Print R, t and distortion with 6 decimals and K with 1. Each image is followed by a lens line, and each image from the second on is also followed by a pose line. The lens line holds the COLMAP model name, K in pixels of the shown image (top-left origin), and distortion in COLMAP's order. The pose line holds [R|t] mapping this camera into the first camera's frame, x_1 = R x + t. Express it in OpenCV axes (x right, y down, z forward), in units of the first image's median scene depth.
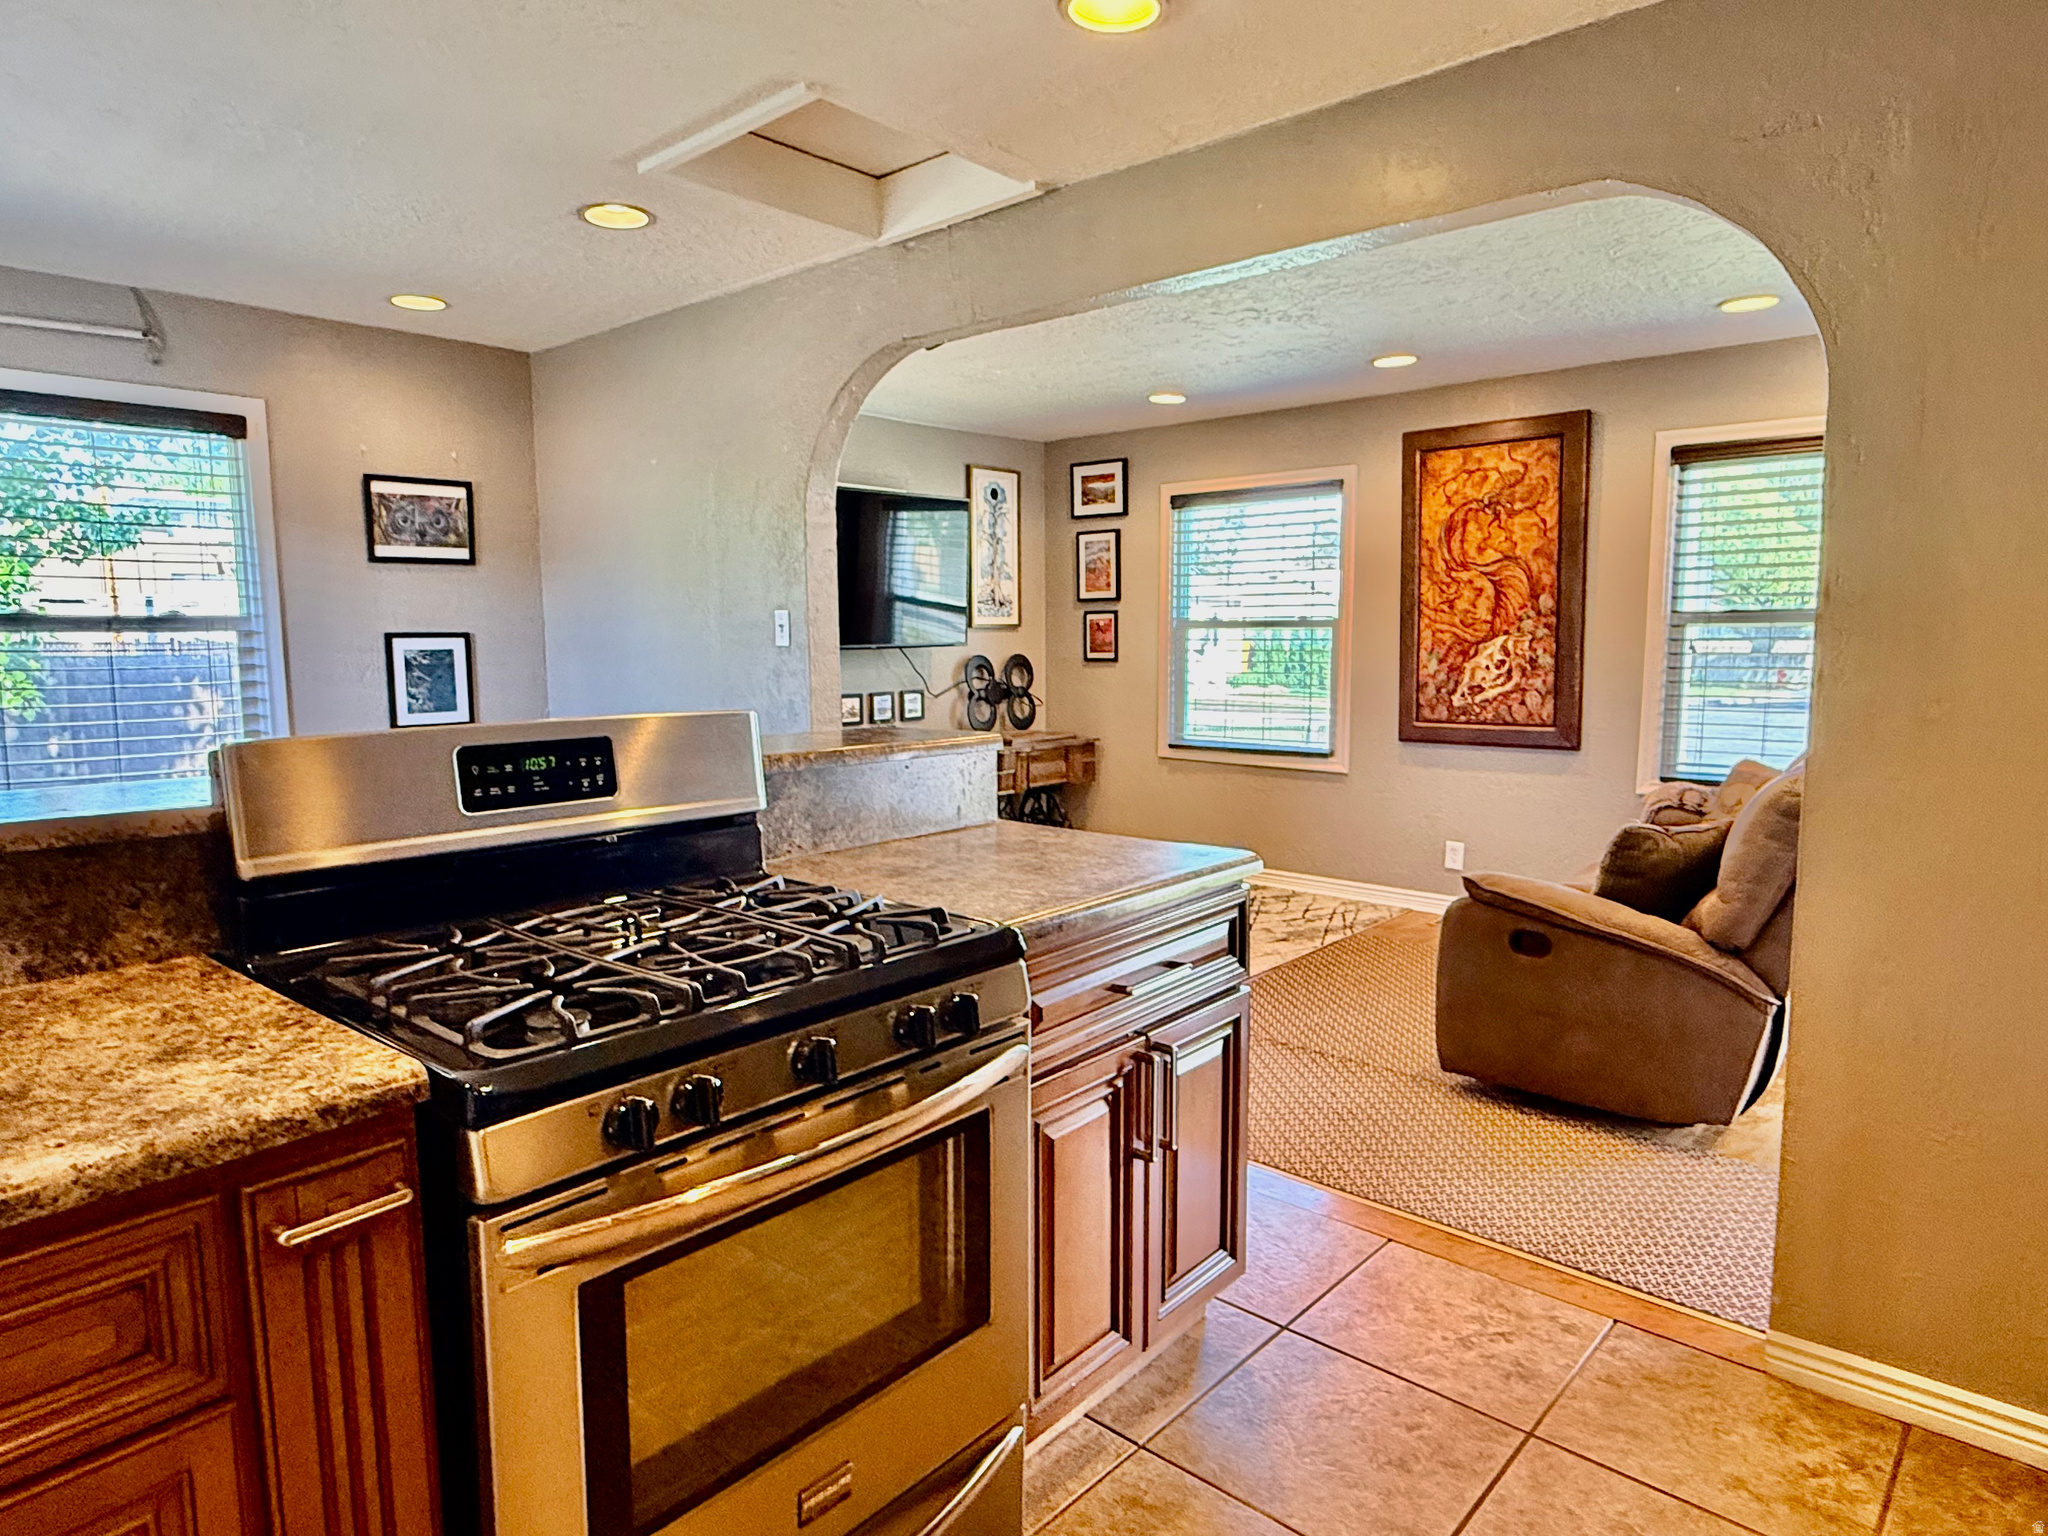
lens RADIAL K [[1216.6, 0, 1017.6], [0, 1216.6, 771.2], [0, 0, 1]] dist [0.000206, -0.000122]
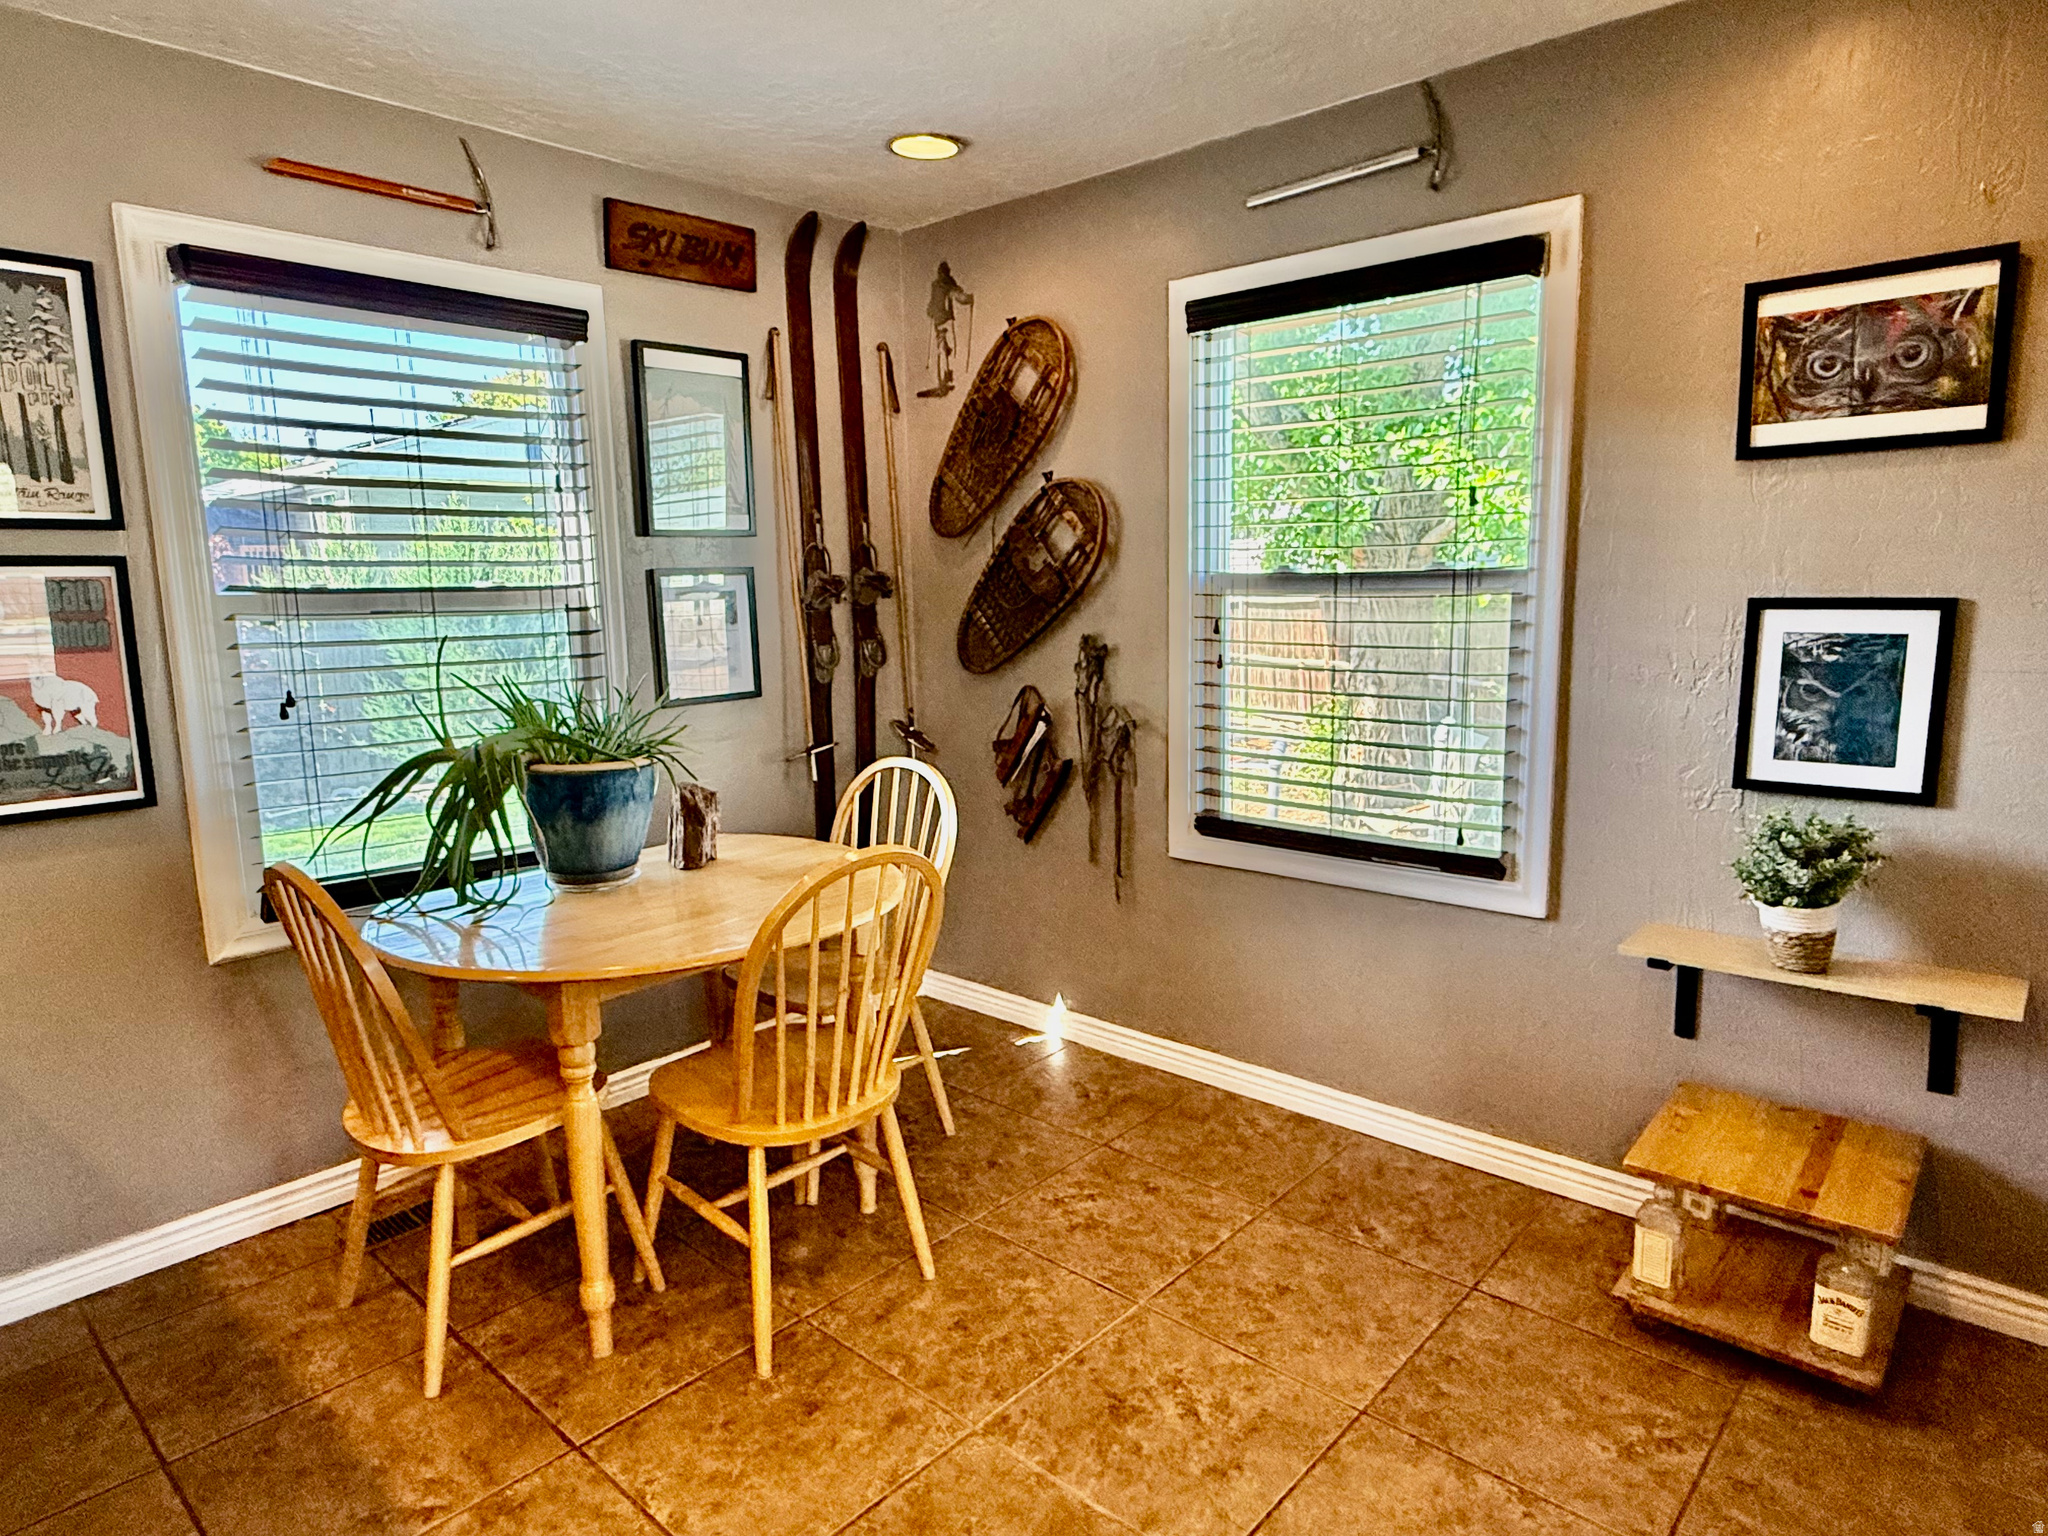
lens RADIAL K [[1216.6, 0, 1017.6], [0, 1216.6, 771.2], [0, 0, 1]] dist [0.000206, -0.000122]
pose [[-0.000368, 0.164434, -0.986388, -0.001324], [-0.097149, 0.981716, 0.163692, -0.081424], [0.995270, 0.095887, 0.015613, 0.586263]]
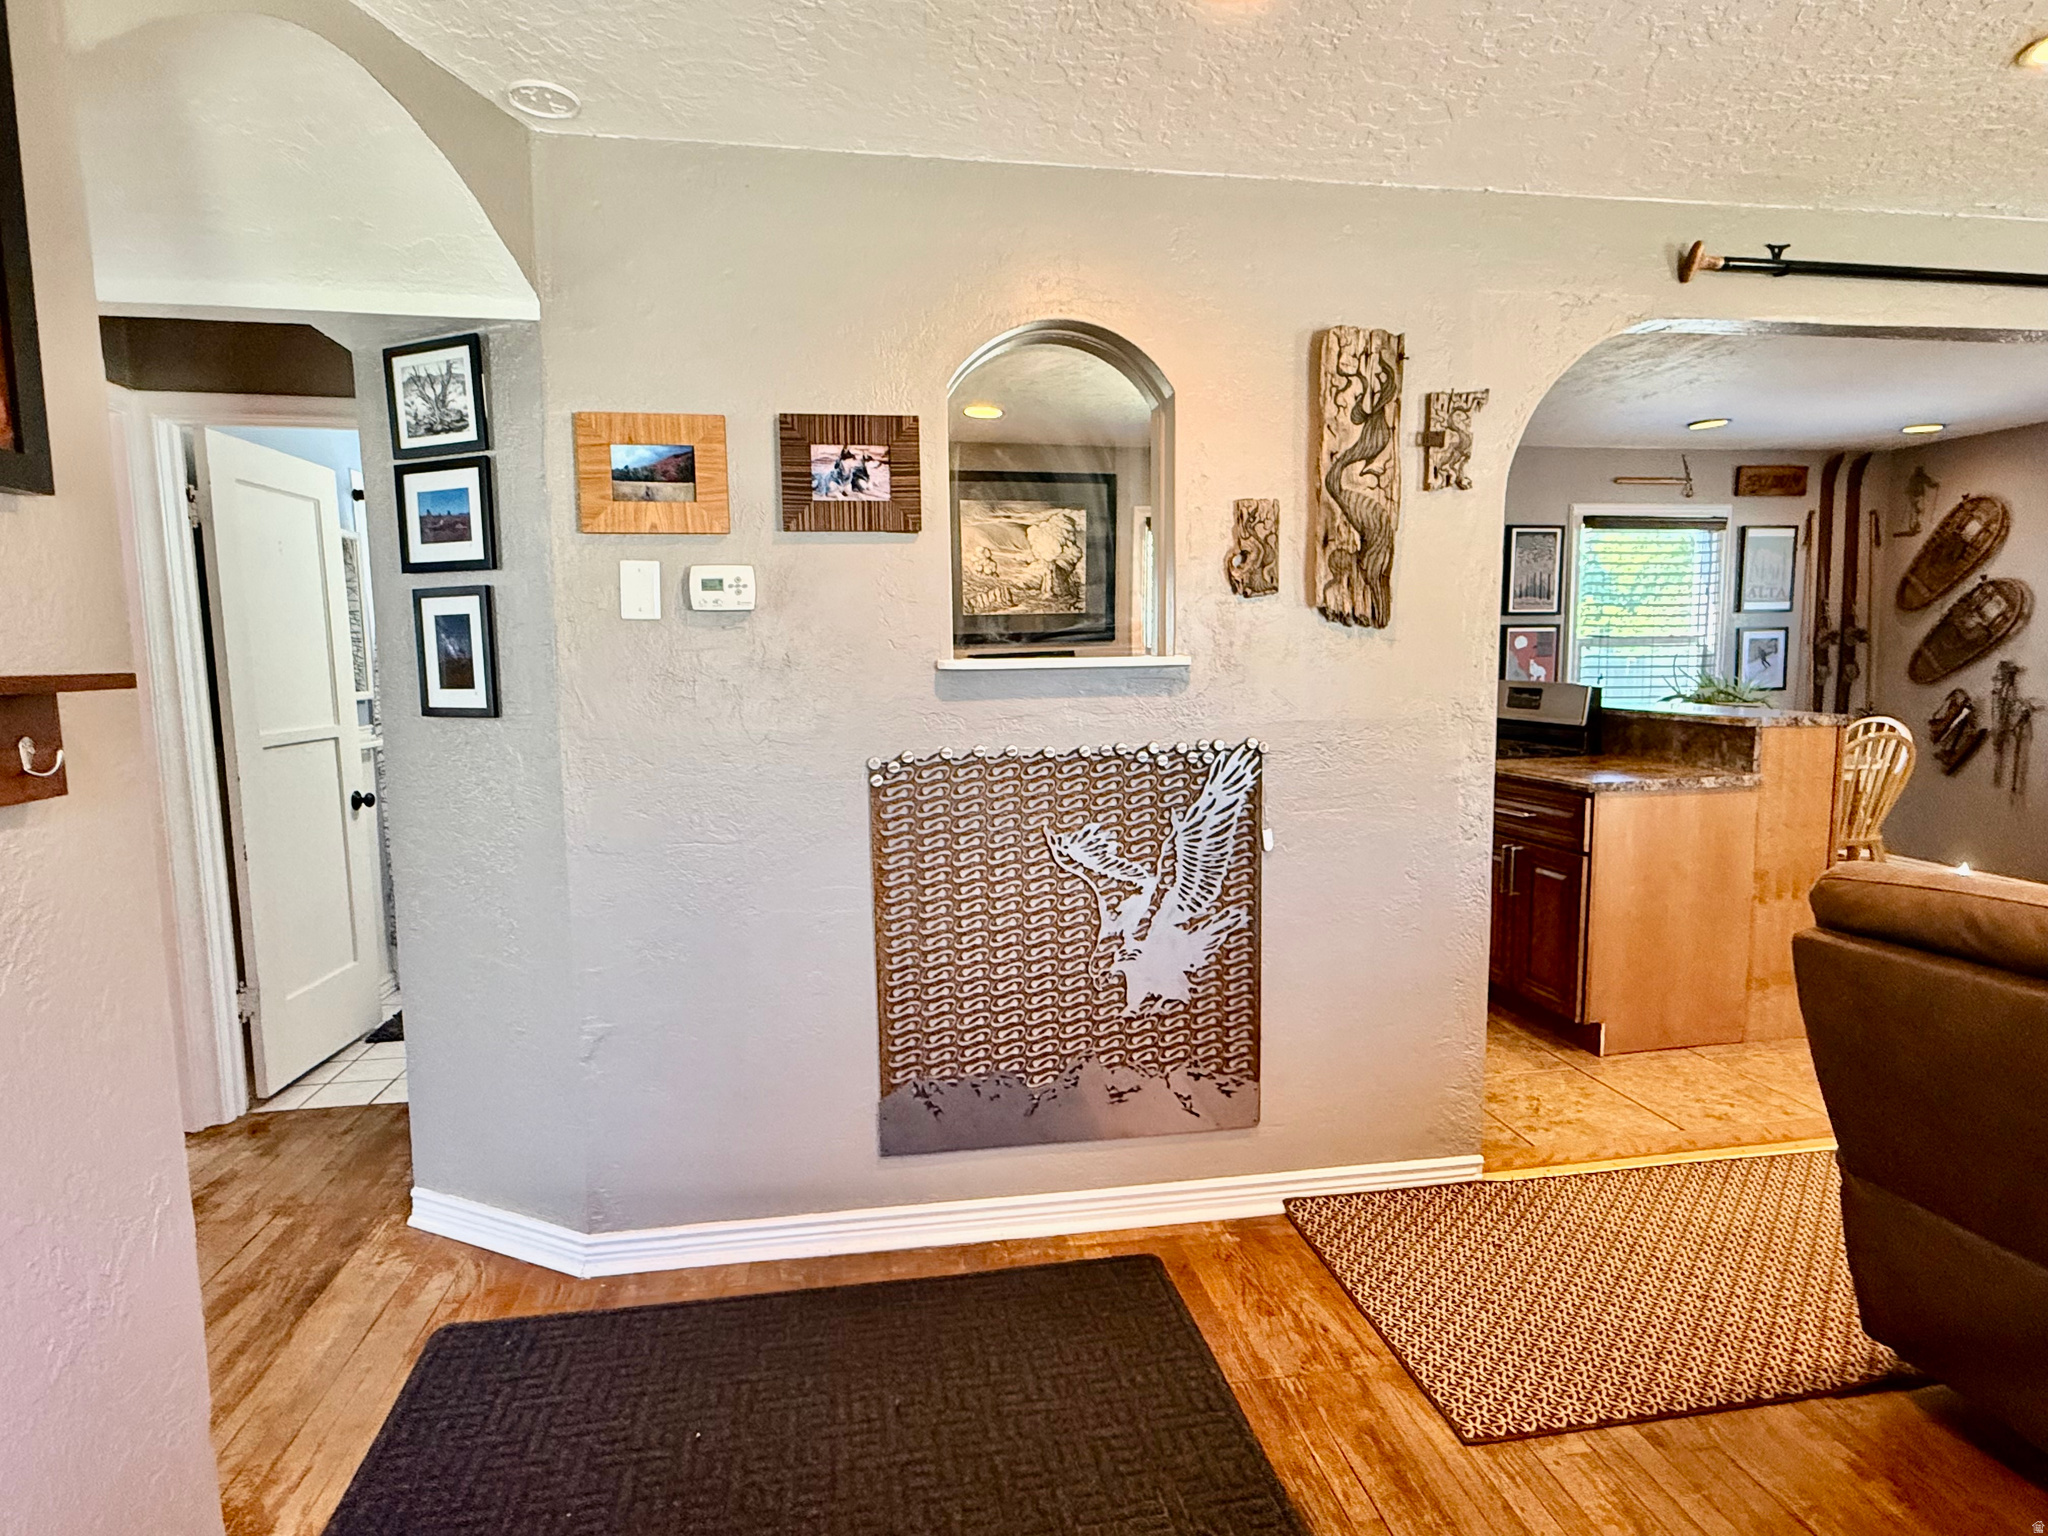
lens RADIAL K [[1079.9, 0, 1024.4], [0, 1079.9, 770.3], [0, 0, 1]] dist [-0.000664, -0.000118]
pose [[-0.625016, 0.100601, -0.774102, 0.785569], [-0.070543, 0.980324, 0.184357, -0.073270], [0.777418, 0.169833, -0.605622, 0.538261]]
